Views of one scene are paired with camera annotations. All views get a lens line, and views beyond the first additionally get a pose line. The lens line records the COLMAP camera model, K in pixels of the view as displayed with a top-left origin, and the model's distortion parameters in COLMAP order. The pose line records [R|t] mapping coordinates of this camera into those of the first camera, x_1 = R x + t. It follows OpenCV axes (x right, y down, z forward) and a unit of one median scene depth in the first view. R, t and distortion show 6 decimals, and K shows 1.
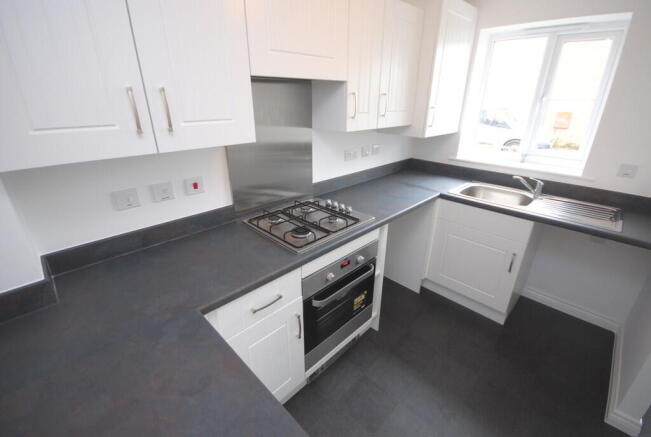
lens RADIAL K [[291.5, 0, 325.5], [0, 291.5, 218.5], [0, 0, 1]] dist [-0.001635, -0.000159]
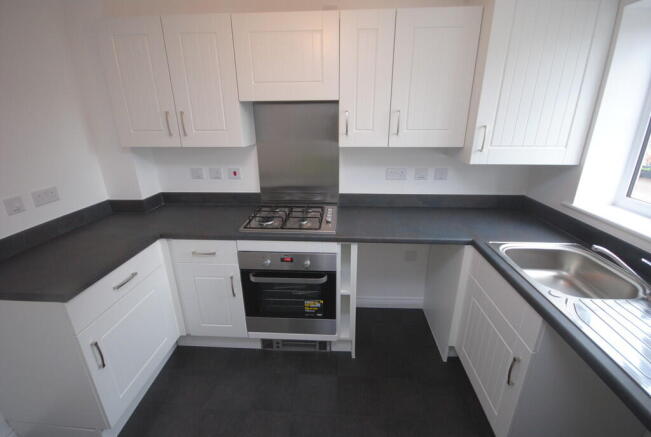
lens RADIAL K [[291.5, 0, 325.5], [0, 291.5, 218.5], [0, 0, 1]] dist [-0.001635, -0.000159]
pose [[0.657828, 0.240822, -0.713630, 0.815237], [-0.281043, 0.957554, 0.064069, -0.096465], [0.698769, 0.158415, 0.697587, 0.254233]]
